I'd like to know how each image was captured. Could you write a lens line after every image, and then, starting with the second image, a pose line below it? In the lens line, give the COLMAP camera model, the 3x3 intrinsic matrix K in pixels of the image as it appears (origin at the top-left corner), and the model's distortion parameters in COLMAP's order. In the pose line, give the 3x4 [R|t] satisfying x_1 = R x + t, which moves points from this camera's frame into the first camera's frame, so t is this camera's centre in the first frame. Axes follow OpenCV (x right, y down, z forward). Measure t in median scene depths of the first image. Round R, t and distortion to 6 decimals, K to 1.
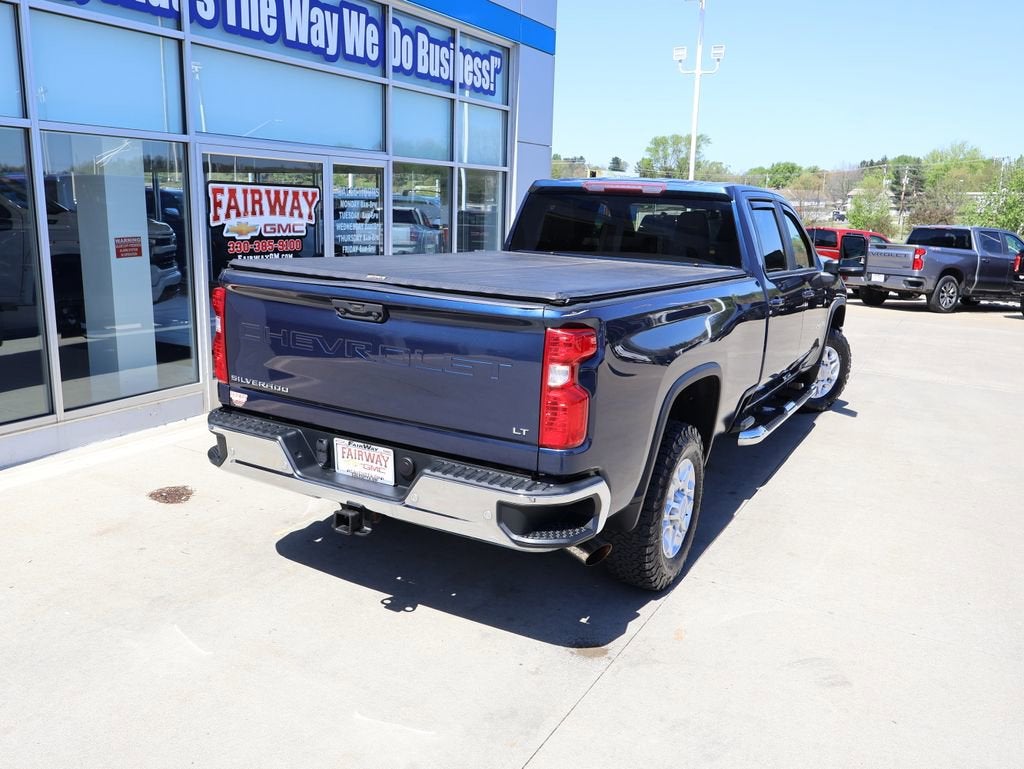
lens RADIAL K [[824.5, 0, 505.6], [0, 824.5, 383.0], [0, 0, 1]] dist [-0.000847, -0.001974]
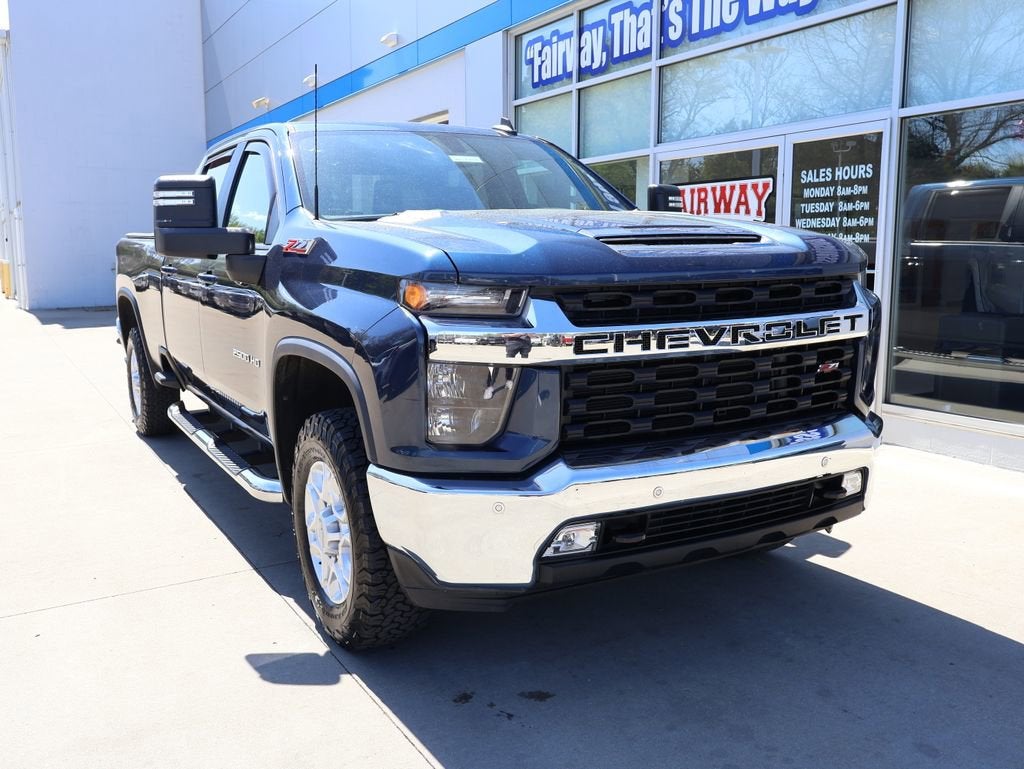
lens RADIAL K [[916.4, 0, 503.2], [0, 916.4, 385.3], [0, 0, 1]] dist [-0.001664, 0.005214]
pose [[-0.505583, 0.097467, -0.857255, 0.749059], [-0.195229, 0.954903, 0.223710, -0.200426], [0.840399, 0.280465, -0.463754, 1.322750]]
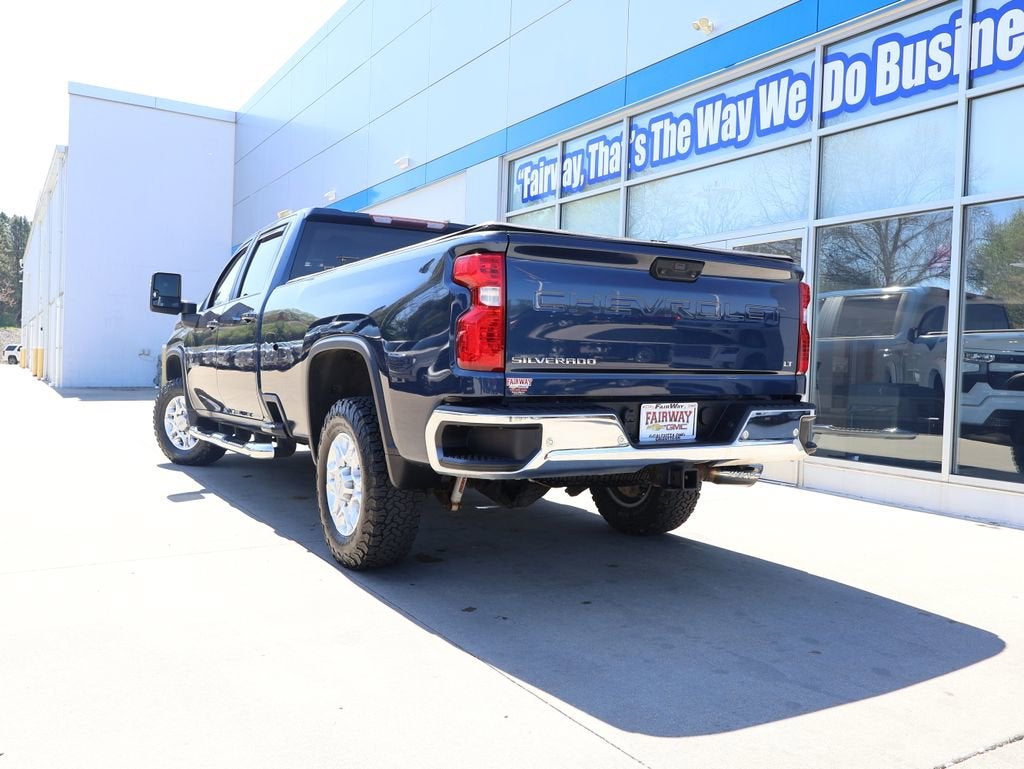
lens RADIAL K [[846.1, 0, 501.6], [0, 846.1, 388.2], [0, 0, 1]] dist [-0.000387, -0.008271]
pose [[-0.487339, -0.021754, -0.872942, 0.848192], [-0.232086, 0.966960, 0.105470, -0.157022], [0.841806, 0.253997, -0.476286, 1.377868]]
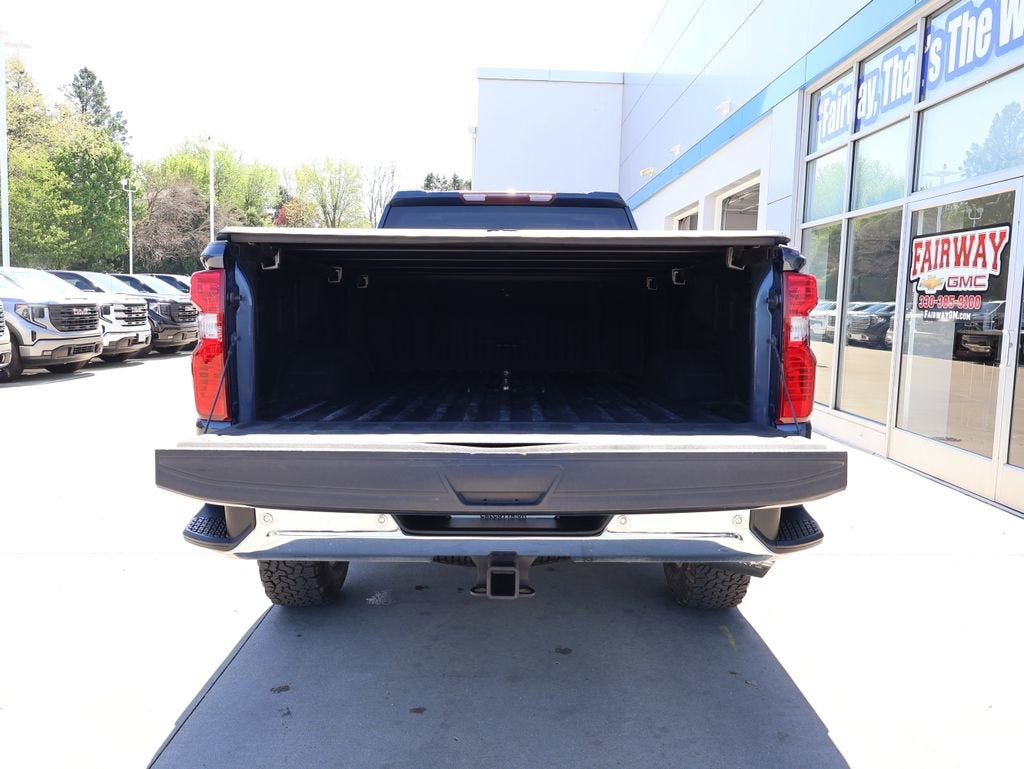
lens RADIAL K [[817.6, 0, 515.2], [0, 817.6, 388.0], [0, 0, 1]] dist [-0.004557, 0.004062]
pose [[-0.859917, 0.006153, -0.510396, 0.534552], [-0.155604, 0.949172, 0.273606, -0.241686], [0.486137, 0.314698, -0.815252, 1.490571]]
